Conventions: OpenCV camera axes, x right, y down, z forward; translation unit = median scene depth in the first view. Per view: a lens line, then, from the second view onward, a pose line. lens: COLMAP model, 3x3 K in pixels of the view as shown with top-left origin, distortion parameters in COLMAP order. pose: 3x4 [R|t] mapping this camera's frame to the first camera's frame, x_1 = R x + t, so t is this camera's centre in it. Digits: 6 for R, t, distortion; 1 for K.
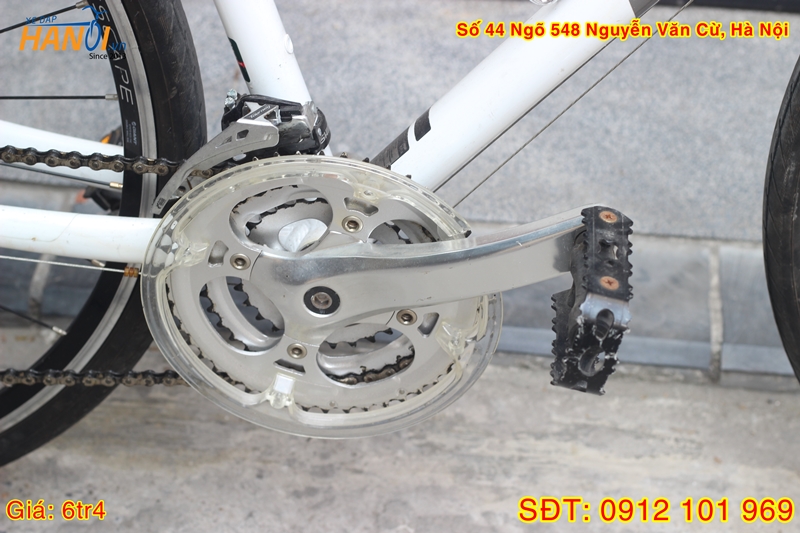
lens RADIAL K [[1910.2, 0, 400.0], [0, 1910.2, 266.5], [0, 0, 1]] dist [-0.102393, 0.011452]
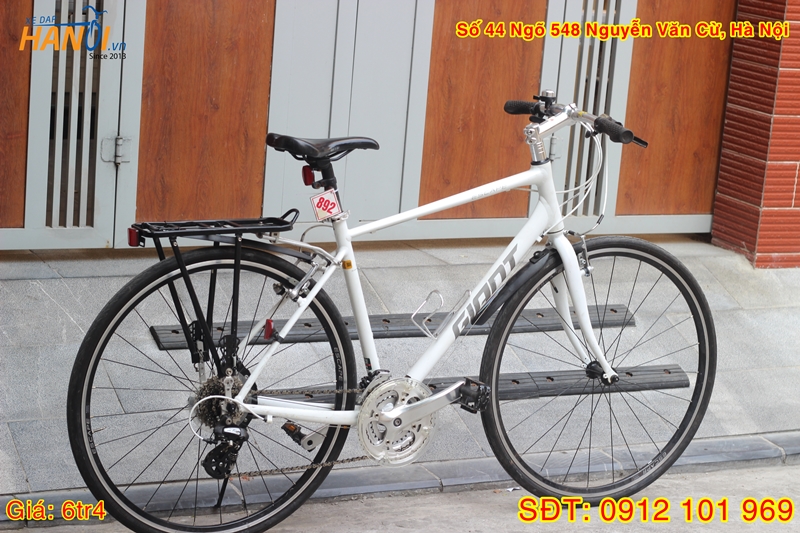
lens RADIAL K [[1910.2, 0, 400.0], [0, 1910.2, 266.5], [0, 0, 1]] dist [-0.102393, 0.011452]
pose [[0.839653, -0.060421, 0.539752, -1.720338], [0.303748, 0.876086, -0.374448, 0.973542], [-0.450245, 0.478355, 0.753960, -1.702469]]
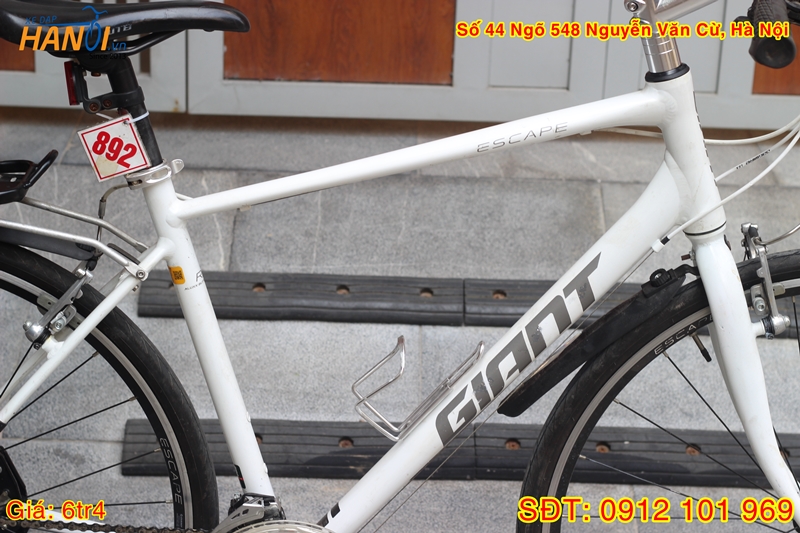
lens RADIAL K [[1910.2, 0, 400.0], [0, 1910.2, 266.5], [0, 0, 1]] dist [-0.102393, 0.011452]
pose [[0.993914, -0.017365, 0.108778, -0.102046], [0.051082, 0.947556, -0.315480, 0.241019], [-0.097595, 0.319117, 0.942677, -0.707277]]
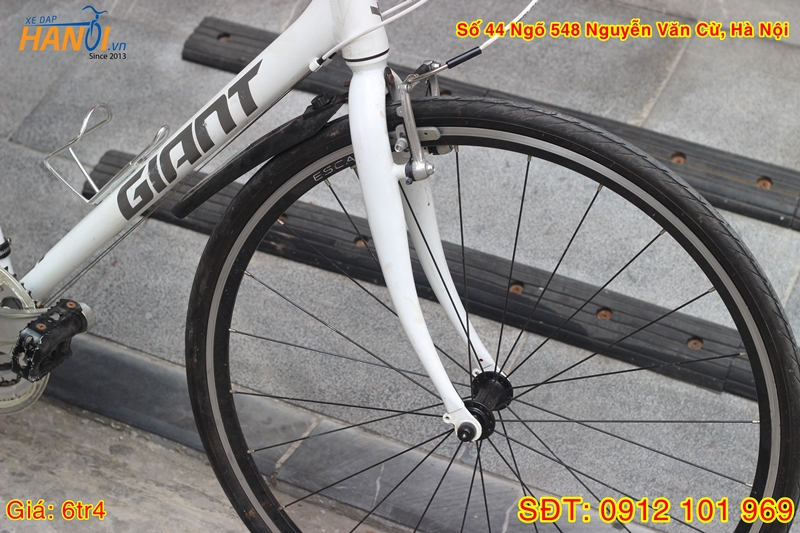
lens RADIAL K [[1910.2, 0, 400.0], [0, 1910.2, 266.5], [0, 0, 1]] dist [-0.102393, 0.011452]
pose [[0.933834, 0.218368, -0.283319, 0.732948], [-0.270666, 0.949193, -0.160540, 0.121926], [0.233868, 0.226602, 0.945493, -0.621537]]
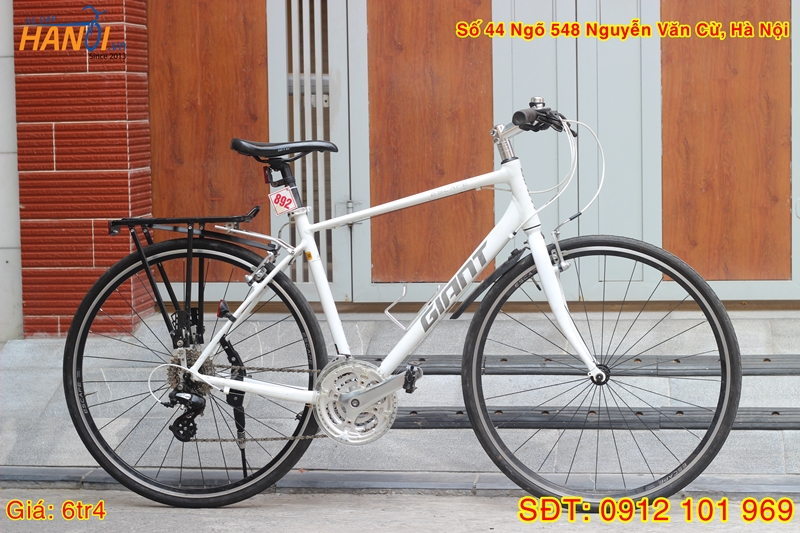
lens RADIAL K [[1910.2, 0, 400.0], [0, 1910.2, 266.5], [0, 0, 1]] dist [-0.102393, 0.011452]
pose [[0.998611, -0.022931, -0.047432, 0.213224], [-0.010100, 0.800284, -0.599536, 1.852971], [0.051707, 0.599182, 0.798941, -2.044820]]
